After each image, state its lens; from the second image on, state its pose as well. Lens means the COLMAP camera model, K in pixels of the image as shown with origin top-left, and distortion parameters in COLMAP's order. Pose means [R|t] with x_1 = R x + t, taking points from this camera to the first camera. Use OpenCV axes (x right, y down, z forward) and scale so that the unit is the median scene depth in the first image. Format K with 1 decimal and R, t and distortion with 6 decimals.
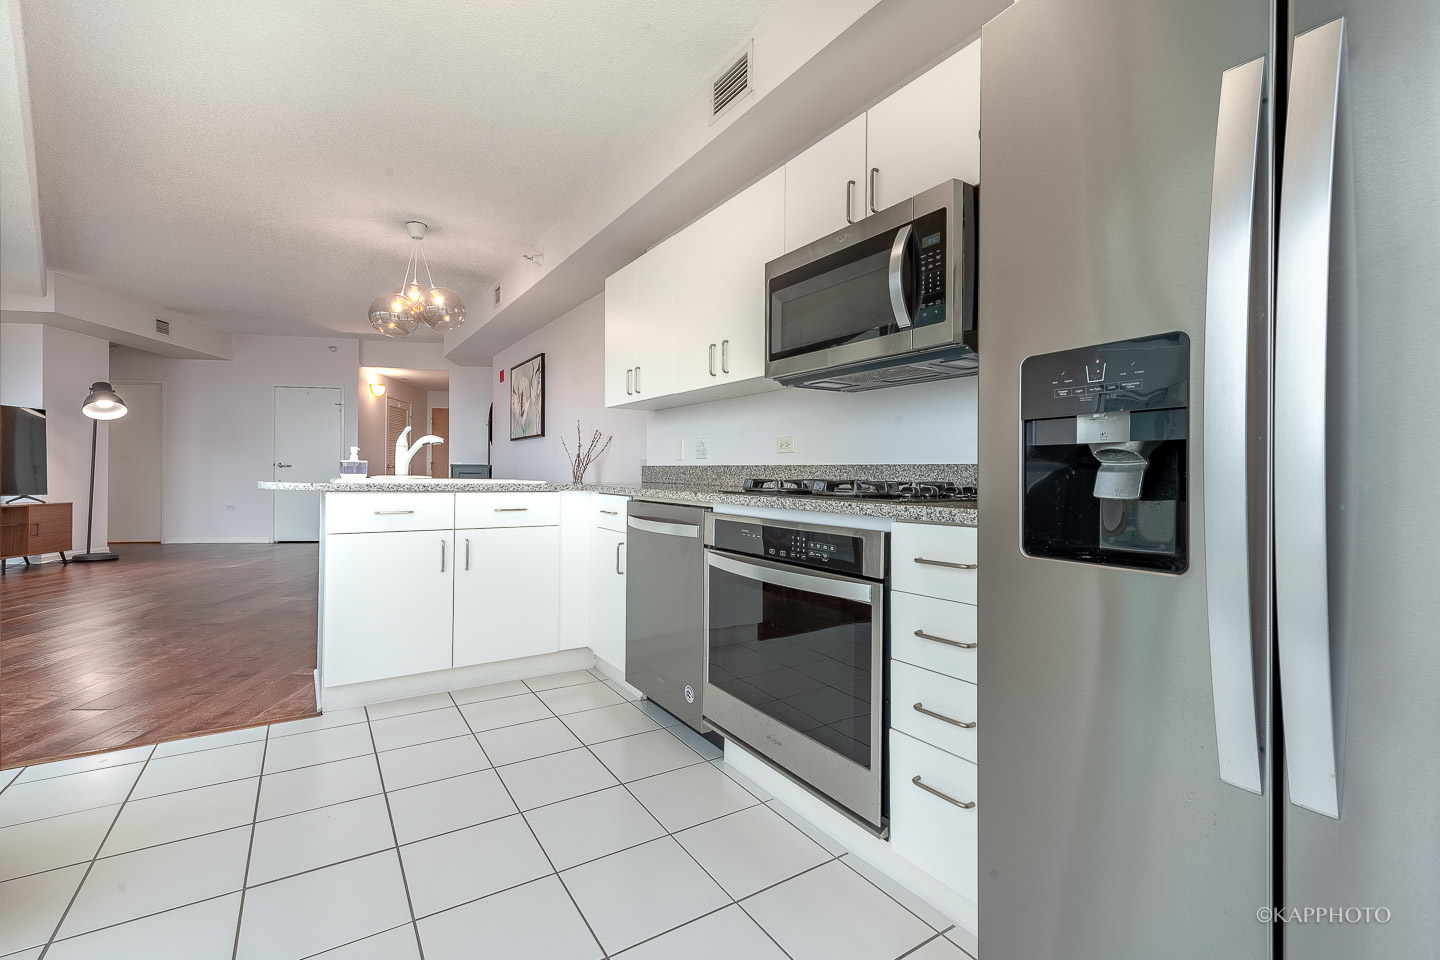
lens RADIAL K [[609.0, 0, 748.5], [0, 609.0, 478.2], [0, 0, 1]] dist [0.010623, -0.001596]
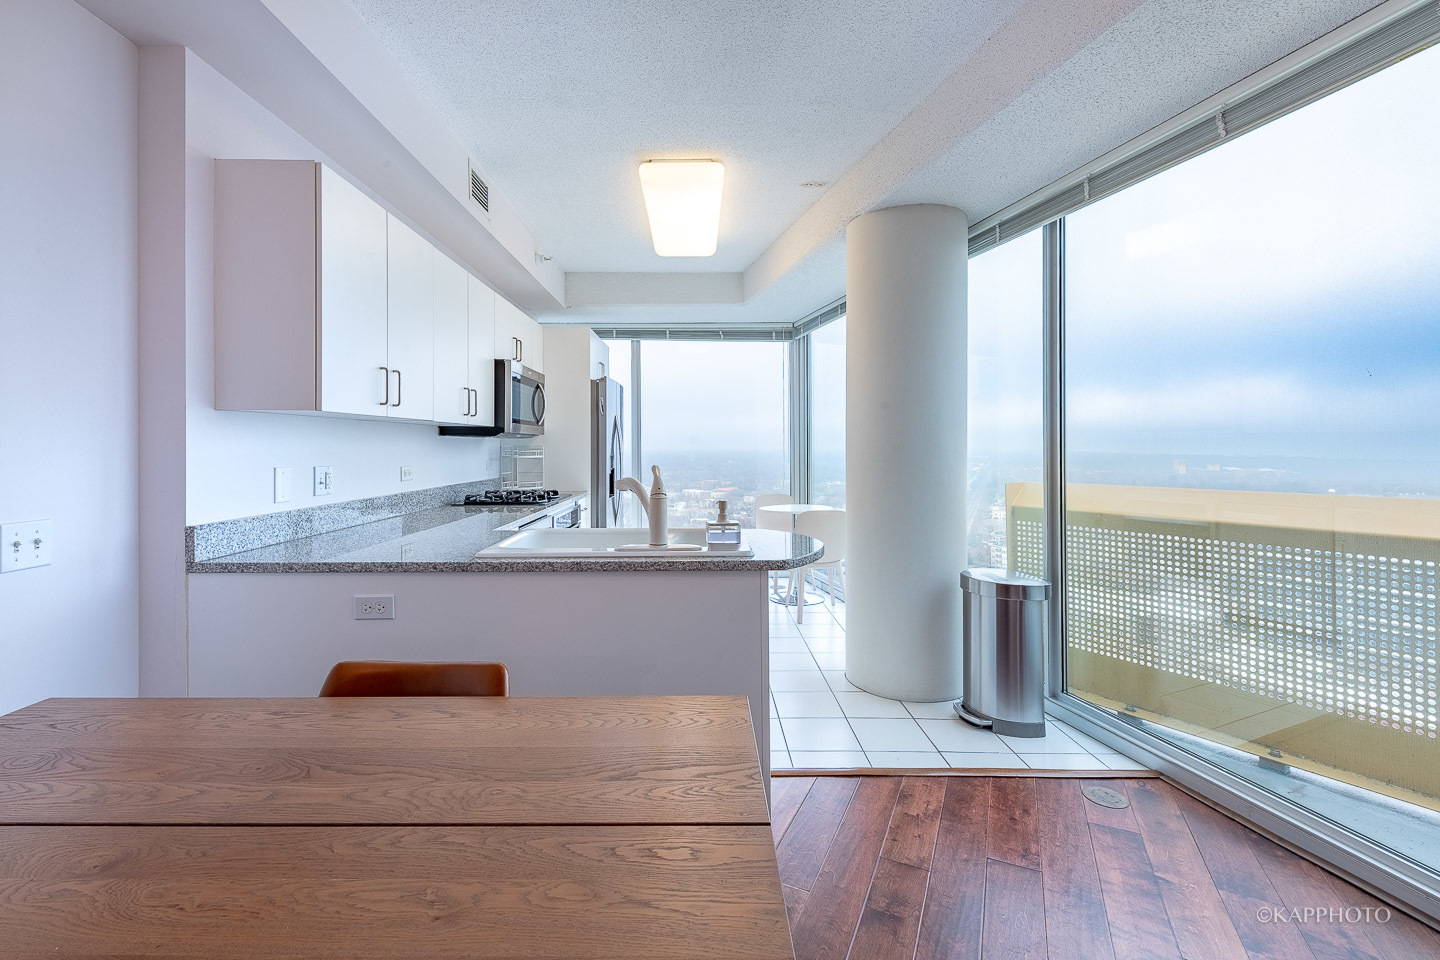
lens RADIAL K [[624.3, 0, 704.4], [0, 624.3, 438.2], [0, 0, 1]] dist [0.001219, -0.001456]
pose [[-0.812388, 0.000635, 0.583117, -0.501257], [0.001359, 0.999999, 0.000804, -0.056732], [-0.583116, 0.001446, -0.812388, 0.761725]]
